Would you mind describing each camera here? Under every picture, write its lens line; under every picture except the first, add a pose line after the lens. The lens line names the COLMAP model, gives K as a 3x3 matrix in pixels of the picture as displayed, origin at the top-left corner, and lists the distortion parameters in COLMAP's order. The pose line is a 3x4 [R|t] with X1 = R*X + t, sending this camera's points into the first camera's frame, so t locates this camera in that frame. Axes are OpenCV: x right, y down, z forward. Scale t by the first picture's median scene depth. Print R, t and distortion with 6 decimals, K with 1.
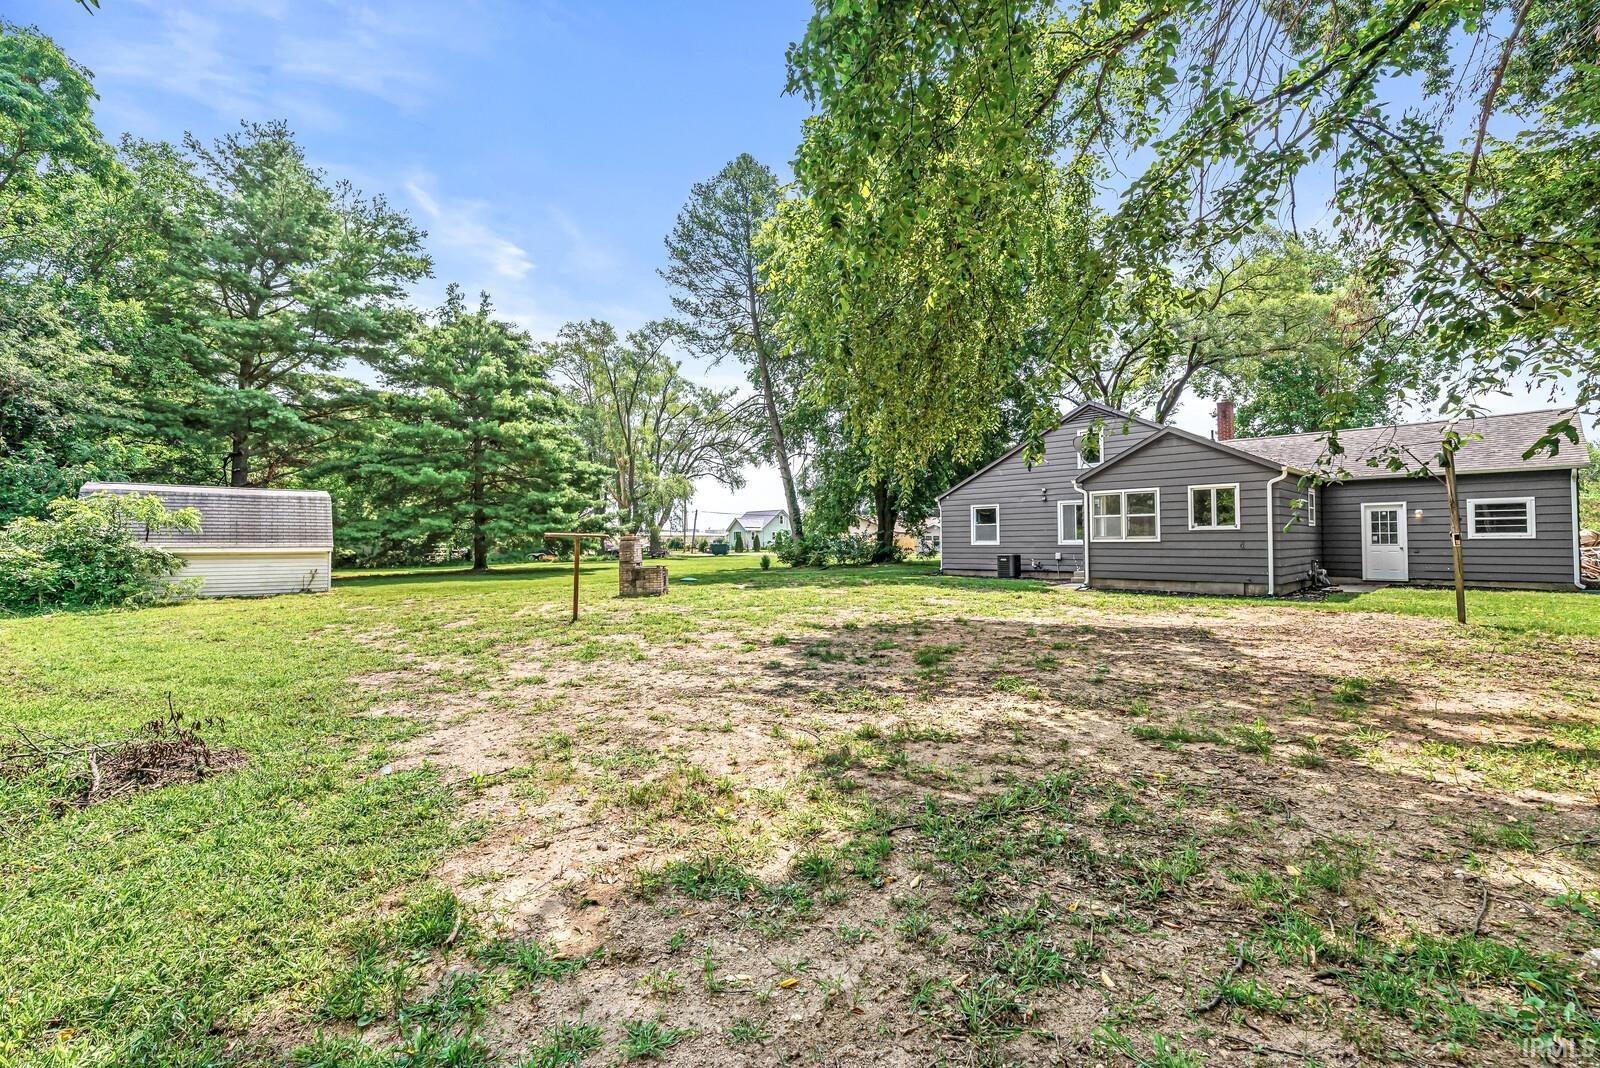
lens RADIAL K [[675.0, 0, 799.0], [0, 675.0, 519.5], [0, 0, 1]] dist [0.000451, 0.000226]
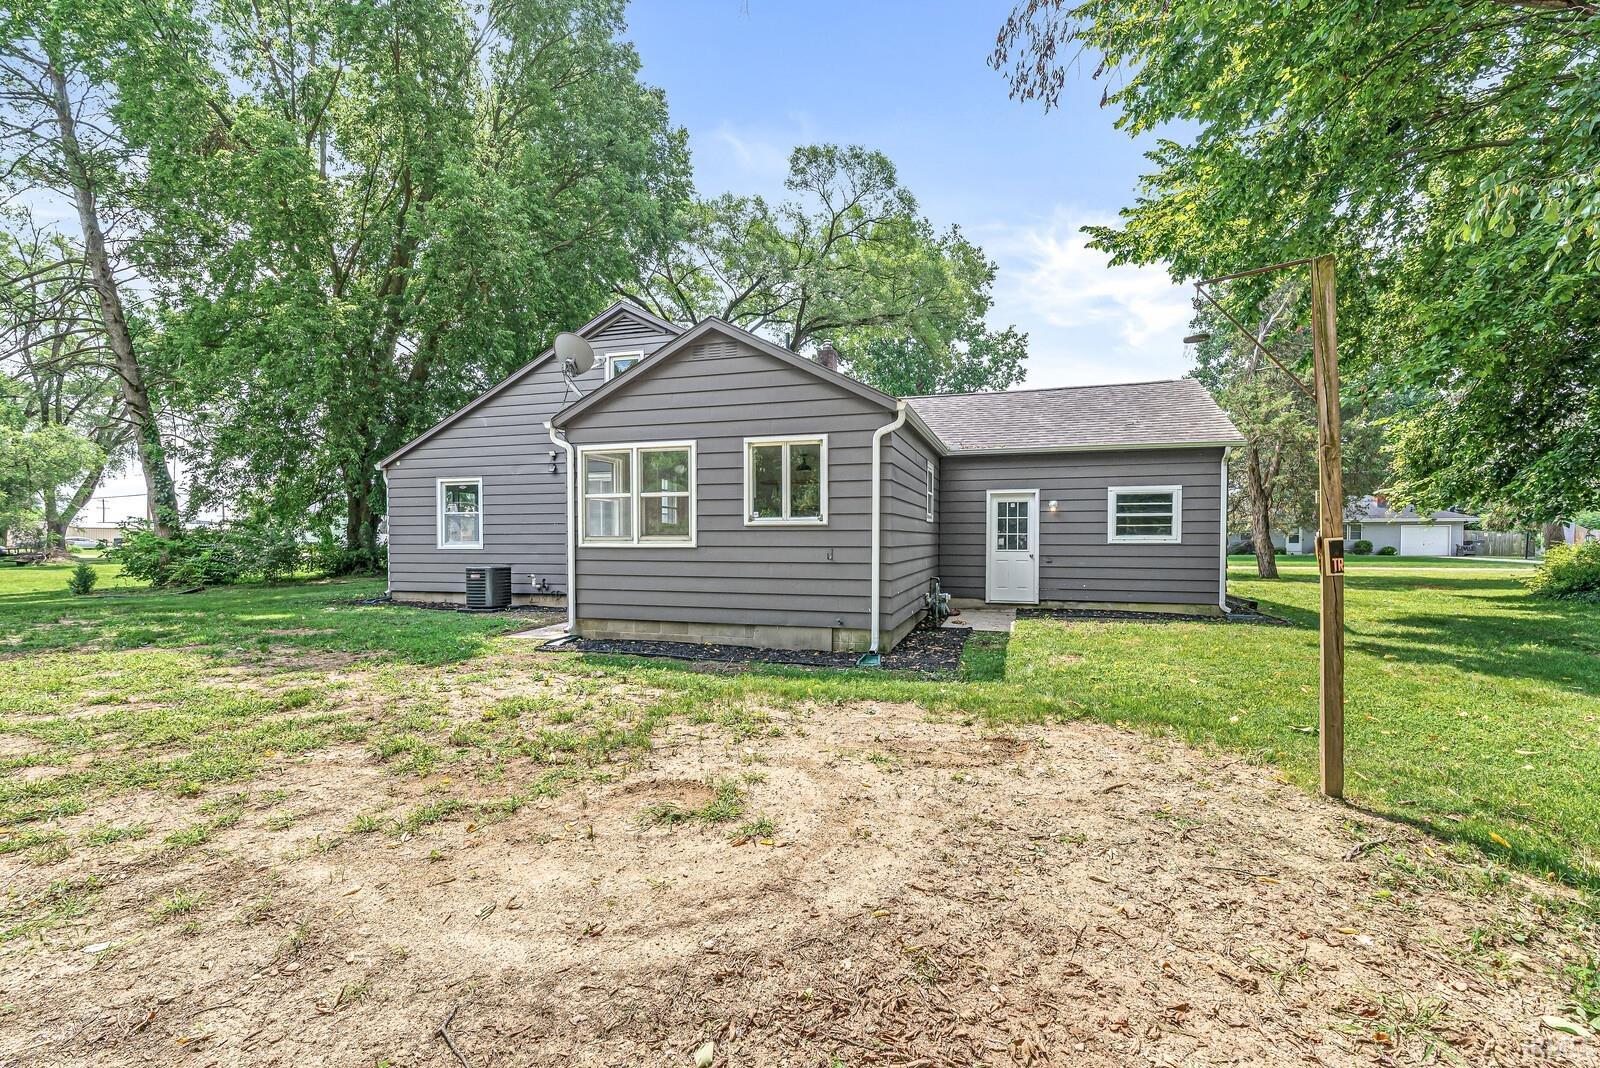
lens RADIAL K [[675.0, 0, 799.0], [0, 675.0, 519.5], [0, 0, 1]] dist [0.000451, 0.000226]
pose [[0.878922, 0.019152, 0.476581, 0.363654], [-0.021191, 0.999775, -0.001096, 0.011038], [-0.476495, -0.009136, 0.879130, 0.521897]]
